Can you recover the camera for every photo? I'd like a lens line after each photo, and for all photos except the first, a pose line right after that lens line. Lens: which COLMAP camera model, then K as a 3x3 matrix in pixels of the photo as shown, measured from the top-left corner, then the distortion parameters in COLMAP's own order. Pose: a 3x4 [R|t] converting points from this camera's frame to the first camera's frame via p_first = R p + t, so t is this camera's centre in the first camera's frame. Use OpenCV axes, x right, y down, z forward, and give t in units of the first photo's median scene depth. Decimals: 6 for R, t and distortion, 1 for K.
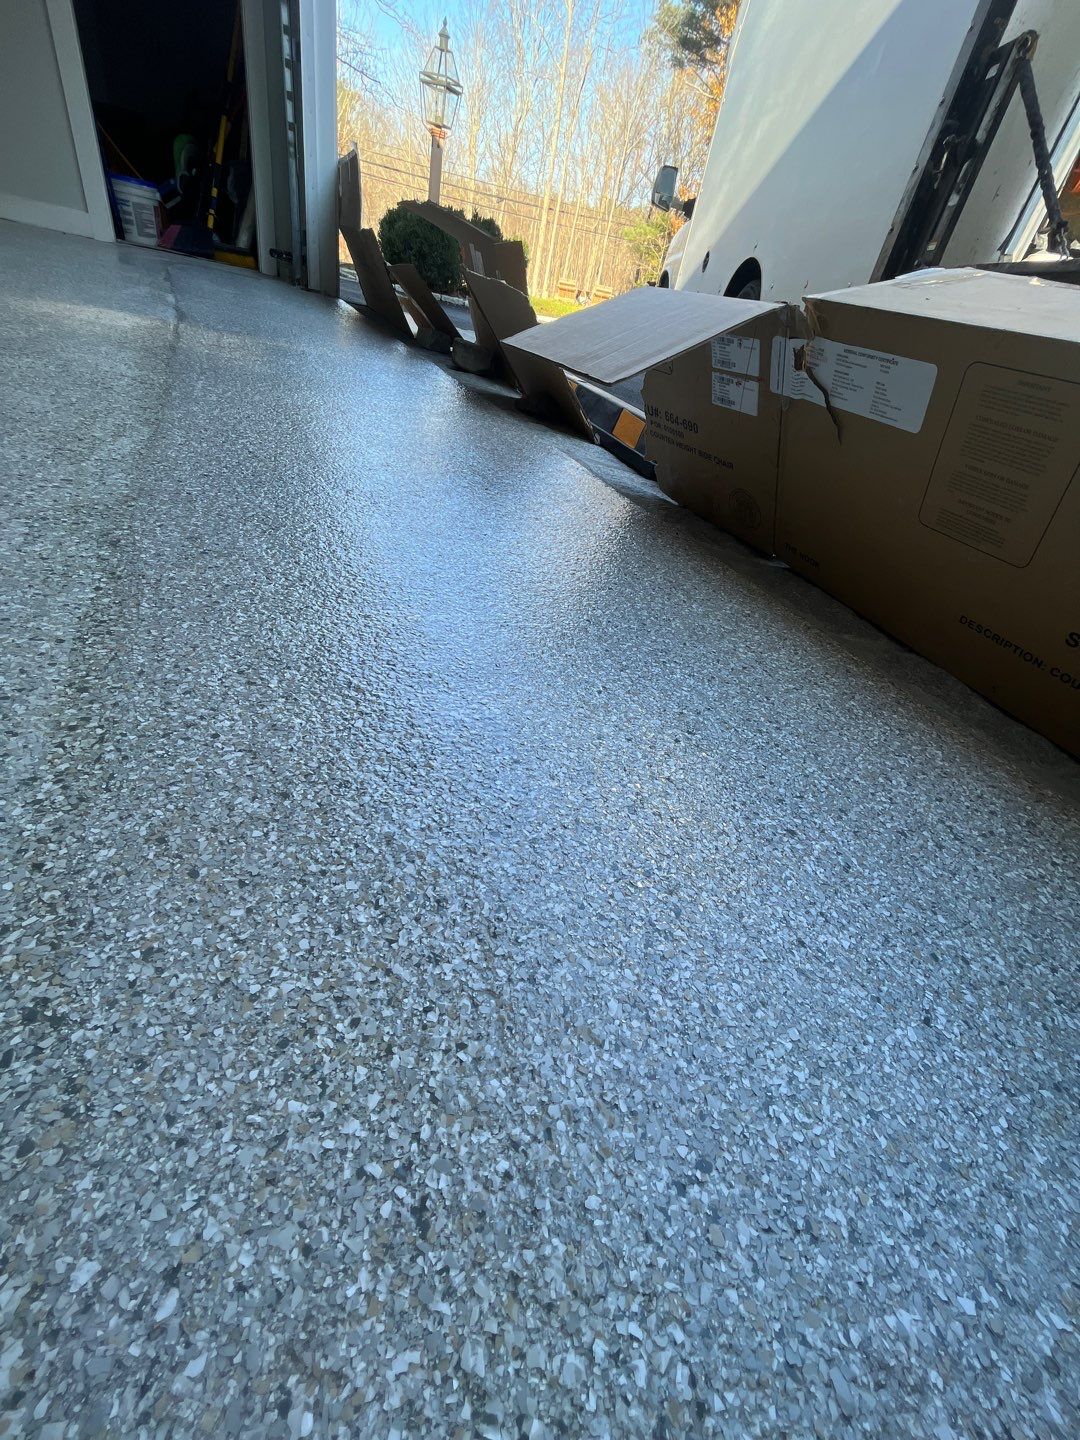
lens RADIAL K [[583.3, 0, 543.7], [0, 583.3, 719.6], [0, 0, 1]] dist [-0.001649, -0.000169]
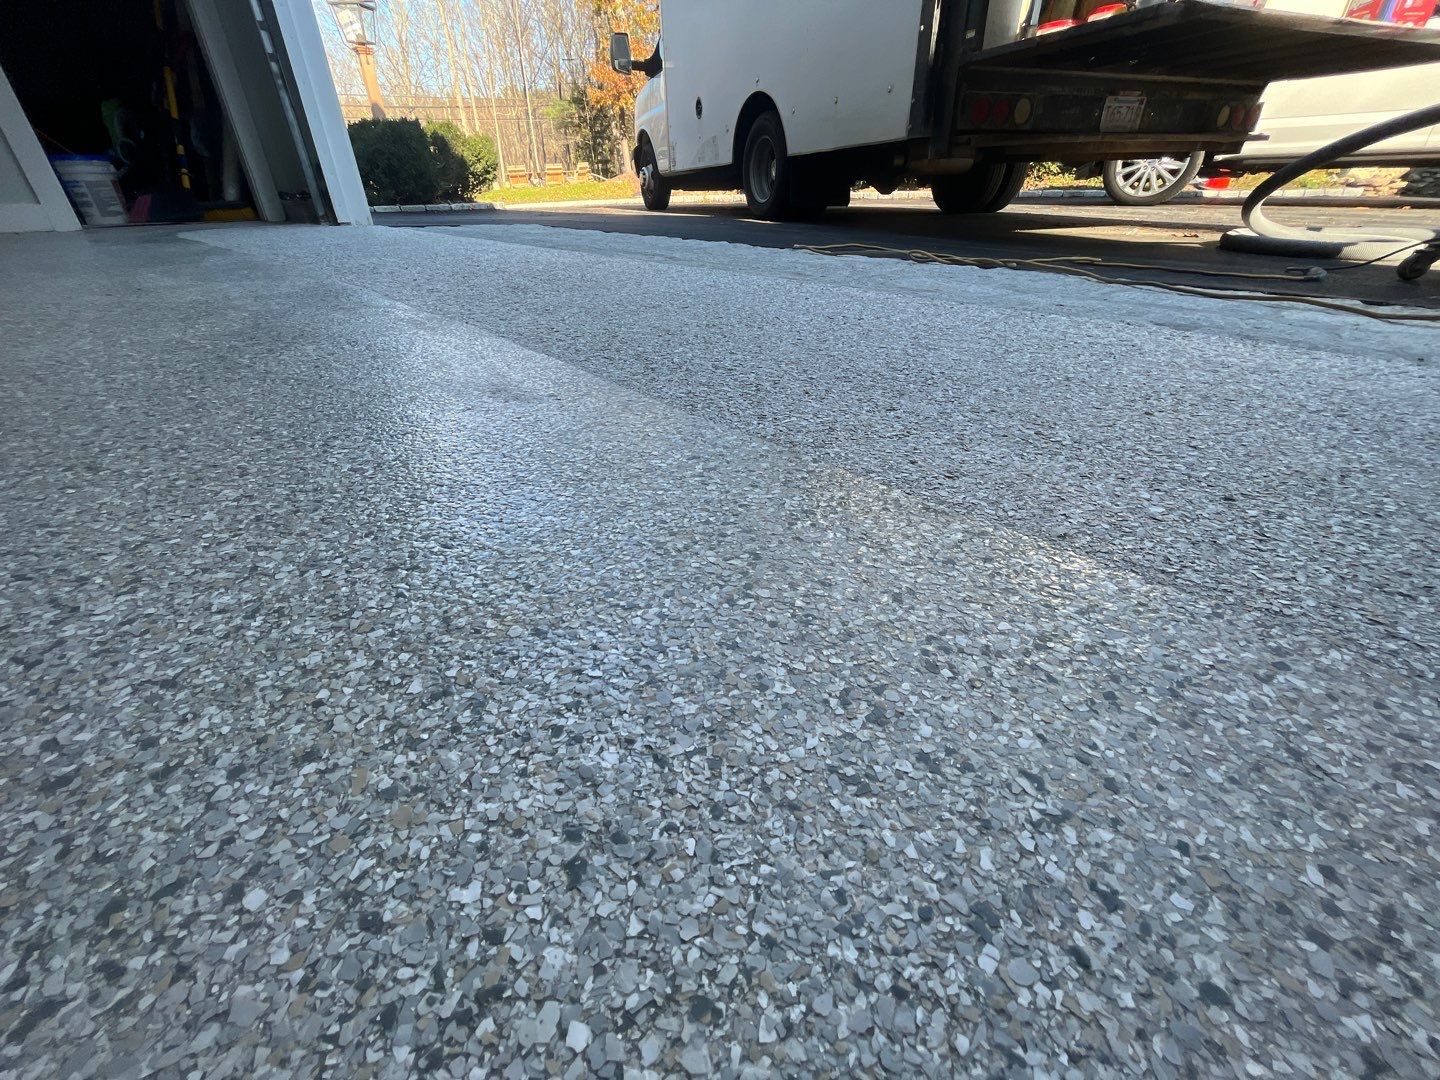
lens RADIAL K [[583.3, 0, 719.4], [0, 583.3, 539.6], [0, 0, 1]] dist [-0.001649, -0.000169]
pose [[0.923728, -0.341940, 0.172638, -0.168846], [0.350499, 0.936331, -0.020836, -0.053024], [-0.154522, 0.079756, 0.984765, 0.058026]]
